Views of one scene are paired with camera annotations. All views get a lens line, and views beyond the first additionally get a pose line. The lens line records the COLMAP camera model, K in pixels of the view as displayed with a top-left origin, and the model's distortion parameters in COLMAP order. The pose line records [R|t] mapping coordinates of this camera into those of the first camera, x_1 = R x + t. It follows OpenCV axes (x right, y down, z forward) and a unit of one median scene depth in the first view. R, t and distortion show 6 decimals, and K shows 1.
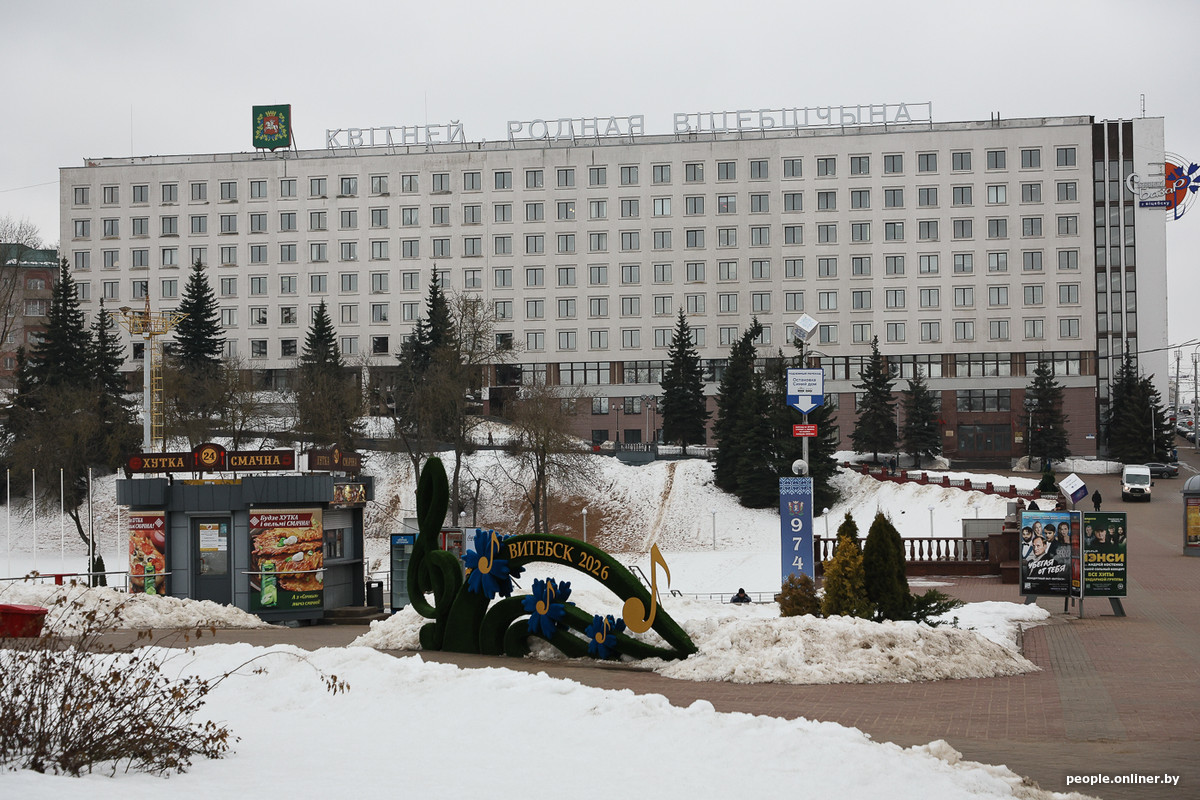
lens RADIAL K [[2269.8, 0, 598.2], [0, 2269.8, 404.4], [0, 0, 1]] dist [0.007707, 0.000000]
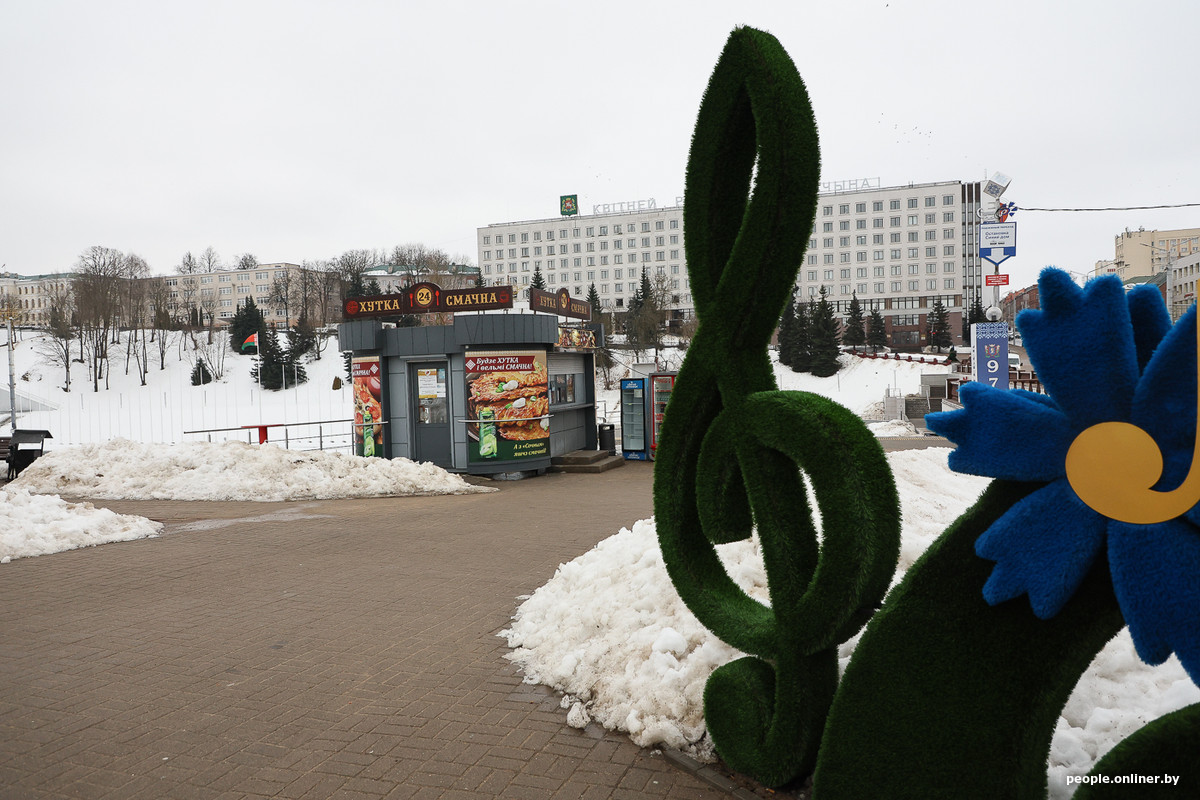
lens RADIAL K [[828.9, 0, 598.9], [0, 828.9, 403.9], [0, 0, 1]] dist [0.009208, 0.000603]
pose [[0.992174, -0.012161, -0.124270, -0.017404], [0.021481, 0.997032, 0.073936, 0.012885], [0.123002, -0.076026, 0.989490, 0.199569]]
